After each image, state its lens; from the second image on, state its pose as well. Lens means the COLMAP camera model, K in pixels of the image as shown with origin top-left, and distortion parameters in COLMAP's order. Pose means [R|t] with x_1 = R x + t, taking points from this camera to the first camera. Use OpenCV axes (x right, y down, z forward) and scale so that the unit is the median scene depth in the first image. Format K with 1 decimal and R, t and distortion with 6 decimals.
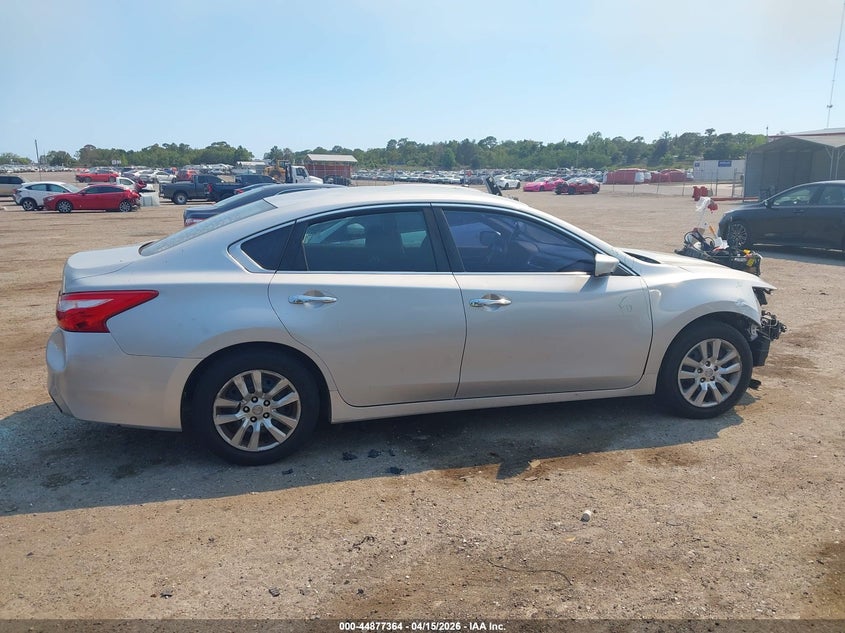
lens RADIAL K [[626.8, 0, 422.5], [0, 626.8, 316.5], [0, 0, 1]] dist [0.045754, -0.049986]
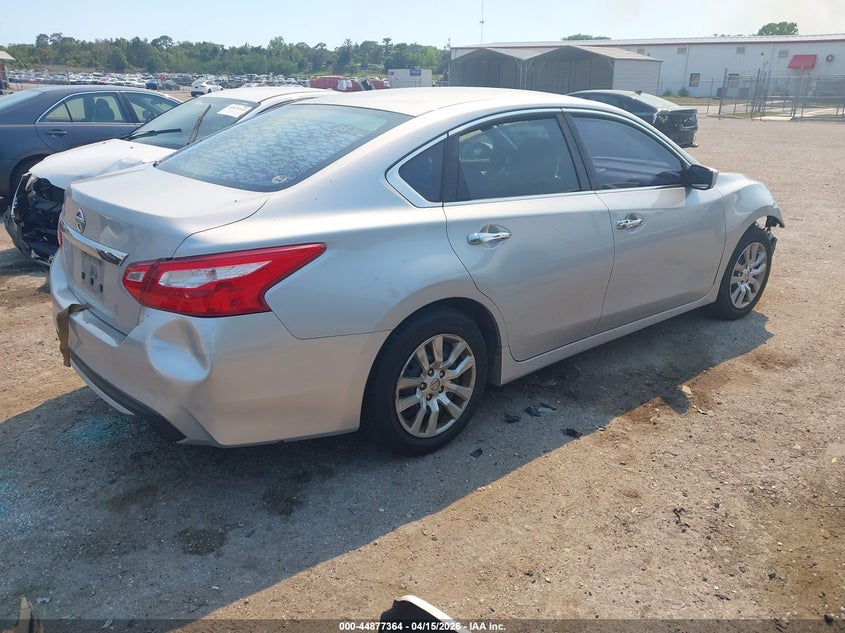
lens RADIAL K [[626.8, 0, 422.5], [0, 626.8, 316.5], [0, 0, 1]] dist [0.045754, -0.049986]
pose [[0.914638, -0.129004, 0.383139, -0.564180], [0.075759, 0.985625, 0.151008, -0.053724], [-0.397112, -0.109092, 0.911263, 0.305644]]
